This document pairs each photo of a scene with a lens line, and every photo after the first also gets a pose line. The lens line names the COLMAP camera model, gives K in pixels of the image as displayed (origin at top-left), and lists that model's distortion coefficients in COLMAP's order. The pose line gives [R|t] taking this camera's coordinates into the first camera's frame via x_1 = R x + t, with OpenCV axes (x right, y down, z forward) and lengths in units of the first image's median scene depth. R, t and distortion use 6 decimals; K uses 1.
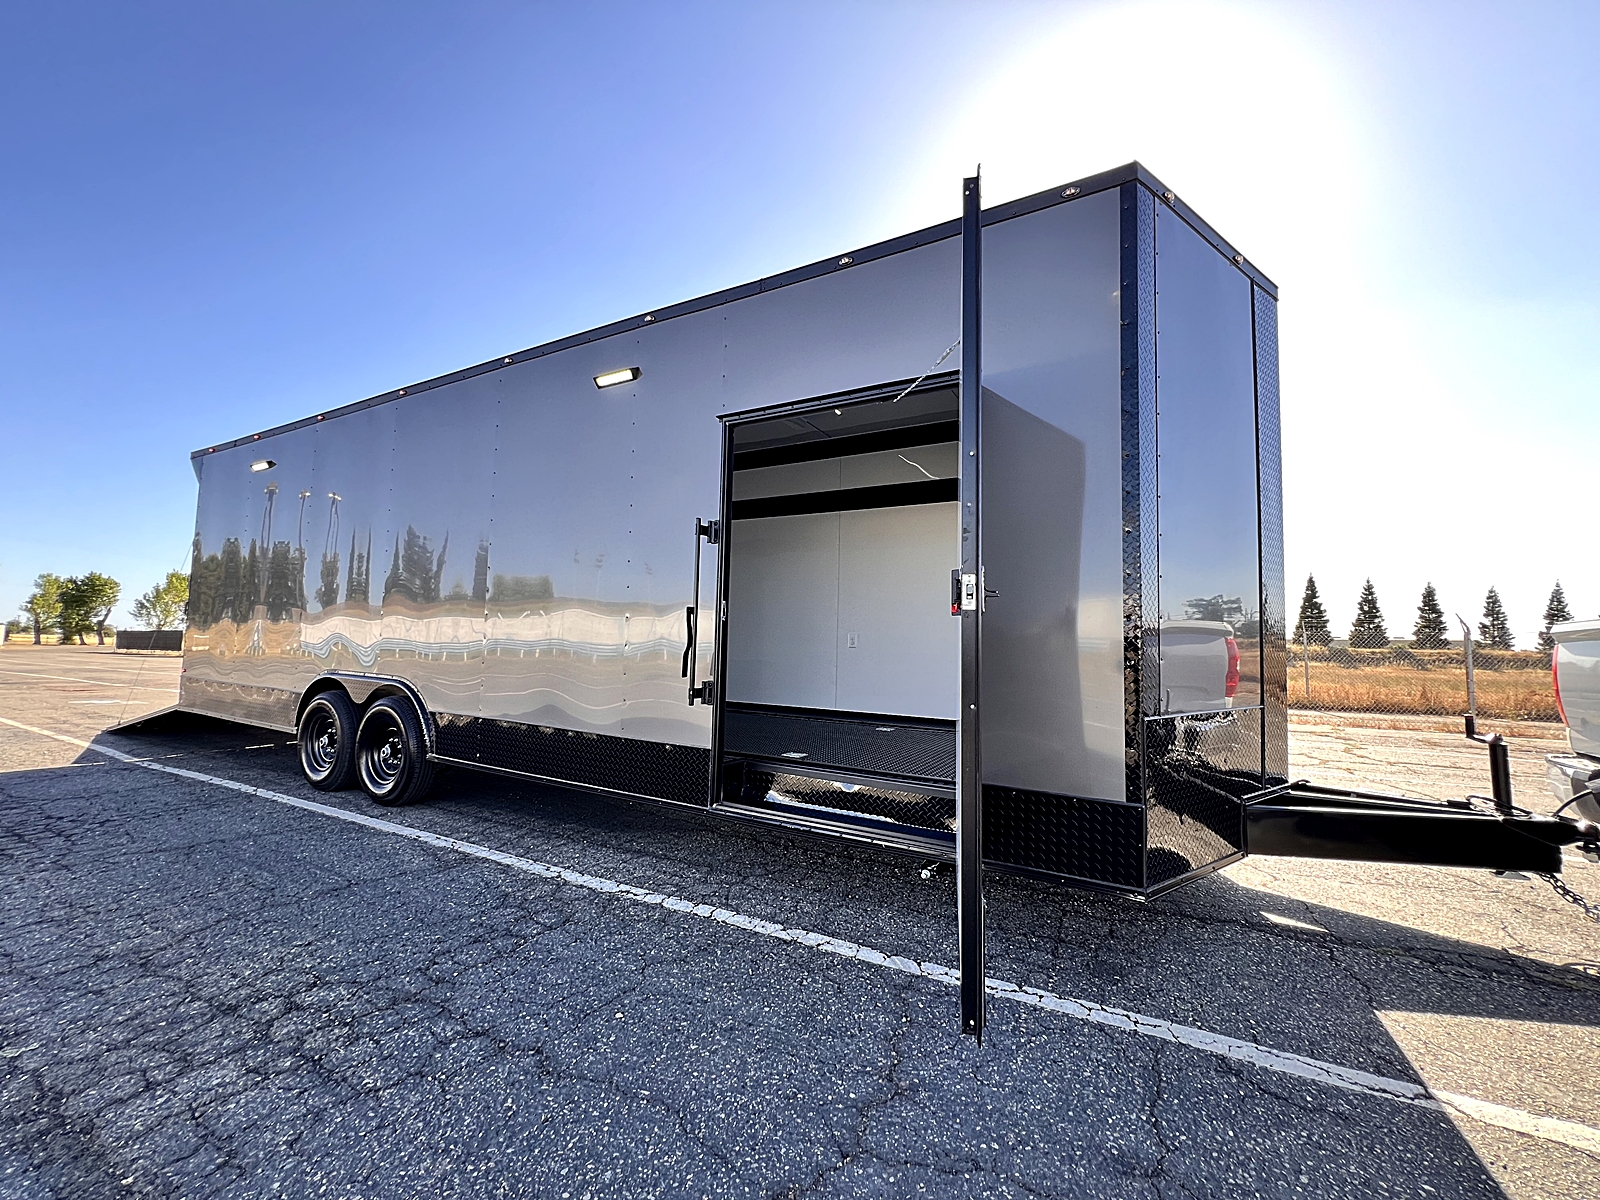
lens RADIAL K [[627.1, 0, 800.6], [0, 627.1, 597.6], [0, 0, 1]] dist [-0.003045, 0.000109]
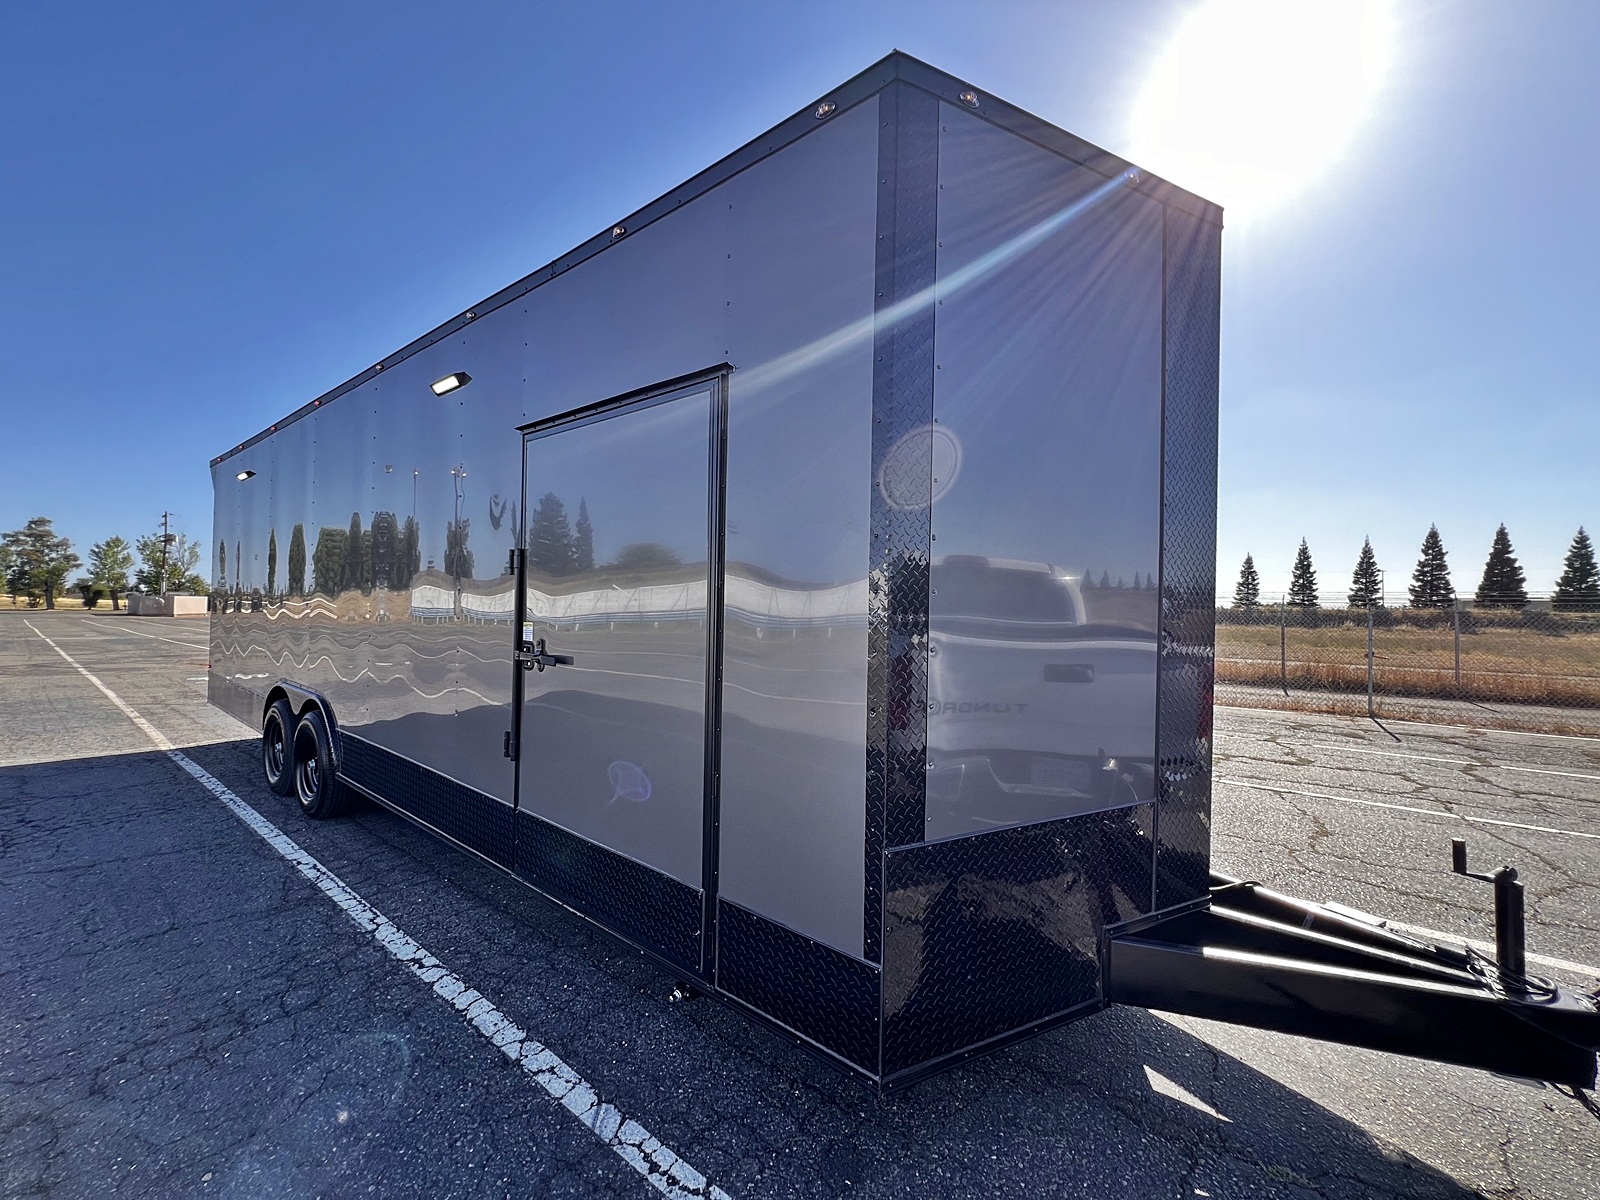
lens RADIAL K [[628.3, 0, 794.6], [0, 628.3, 600.8], [0, 0, 1]] dist [-0.001245, -0.000273]
pose [[0.986906, -0.004939, -0.161223, 0.349346], [0.014988, 0.998015, 0.061175, -0.089441], [0.160601, -0.062790, 0.985020, 0.174519]]
